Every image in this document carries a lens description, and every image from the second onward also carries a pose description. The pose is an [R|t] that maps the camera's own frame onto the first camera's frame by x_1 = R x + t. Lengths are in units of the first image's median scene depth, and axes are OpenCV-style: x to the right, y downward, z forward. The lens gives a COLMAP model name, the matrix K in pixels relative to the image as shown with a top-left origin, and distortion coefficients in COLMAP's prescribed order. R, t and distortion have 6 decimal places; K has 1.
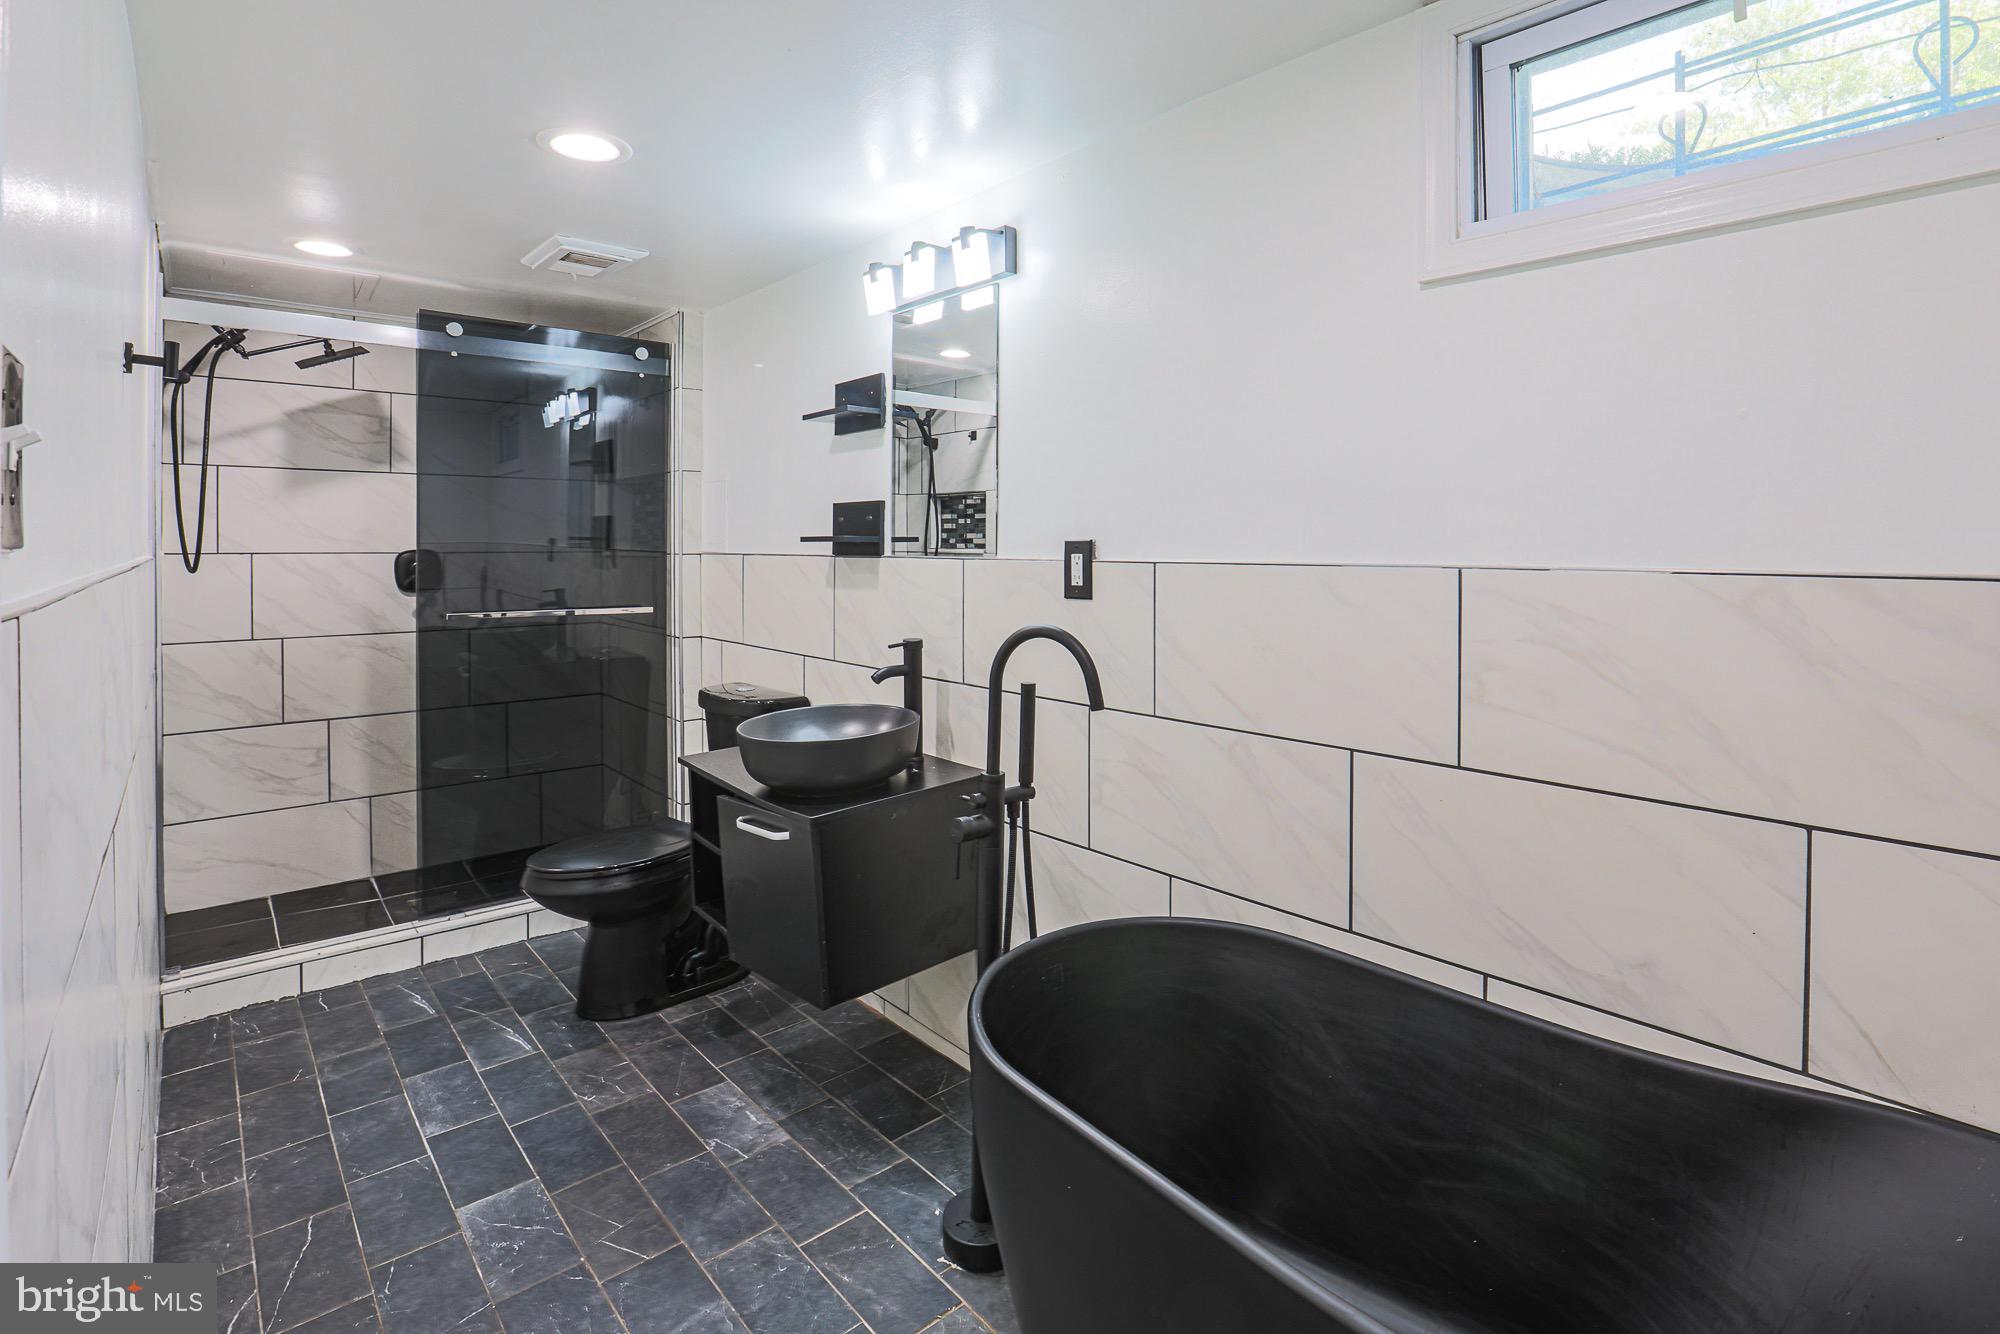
lens RADIAL K [[930.7, 0, 989.2], [0, 930.7, 647.7], [0, 0, 1]] dist [-0.051218, 0.021152]
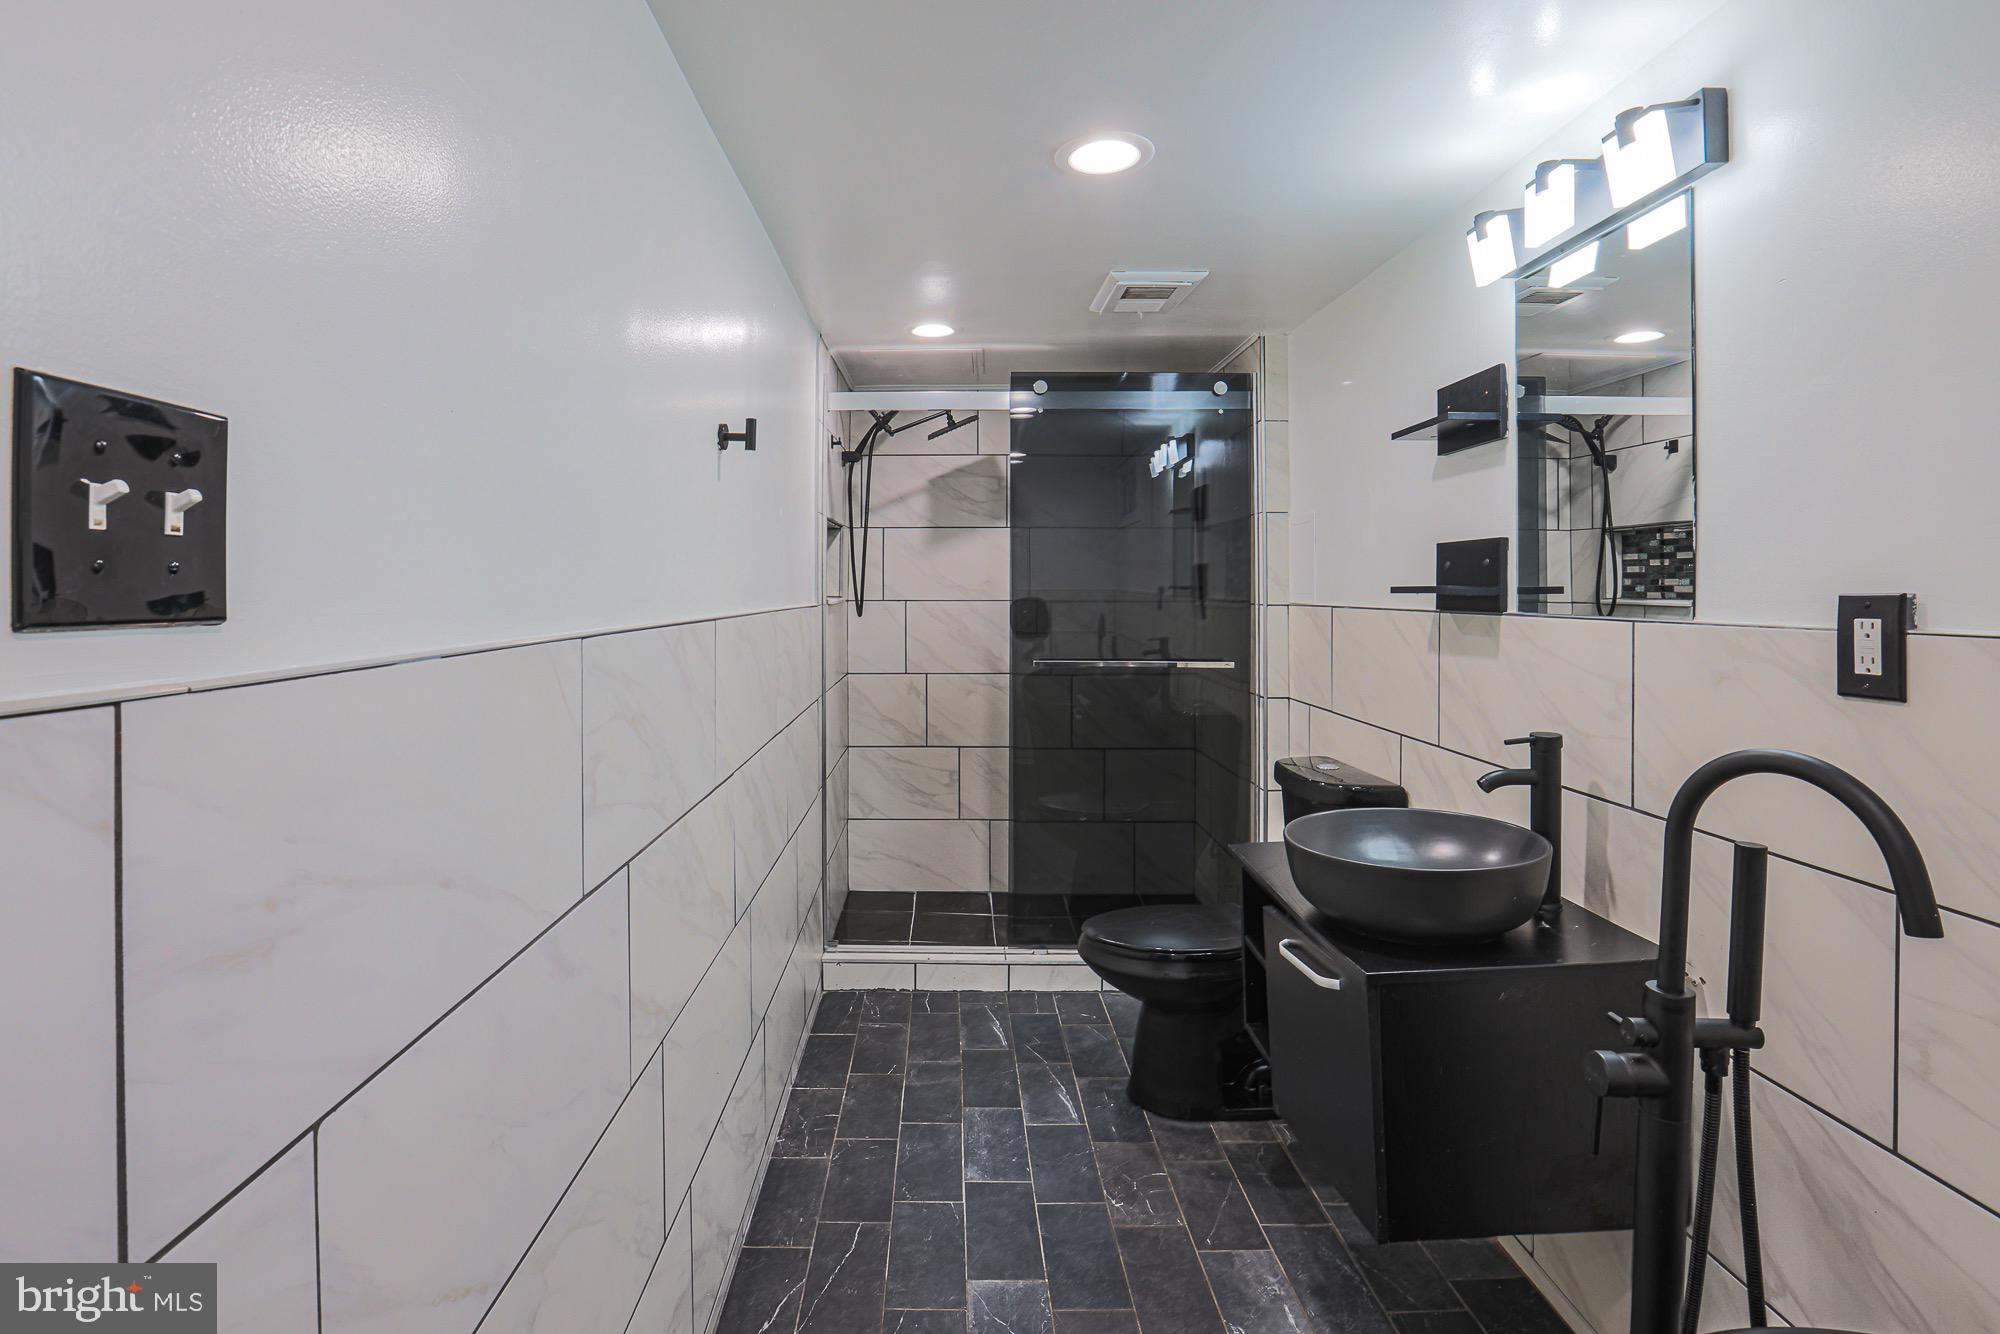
lens RADIAL K [[954.3, 0, 924.2], [0, 954.3, 605.3], [0, 0, 1]] dist [-0.050182, 0.020363]
pose [[0.760754, 0.006299, -0.649009, 0.013150], [-0.069017, 0.995068, -0.071244, -0.016736], [0.645360, 0.098992, 0.757437, 0.117989]]
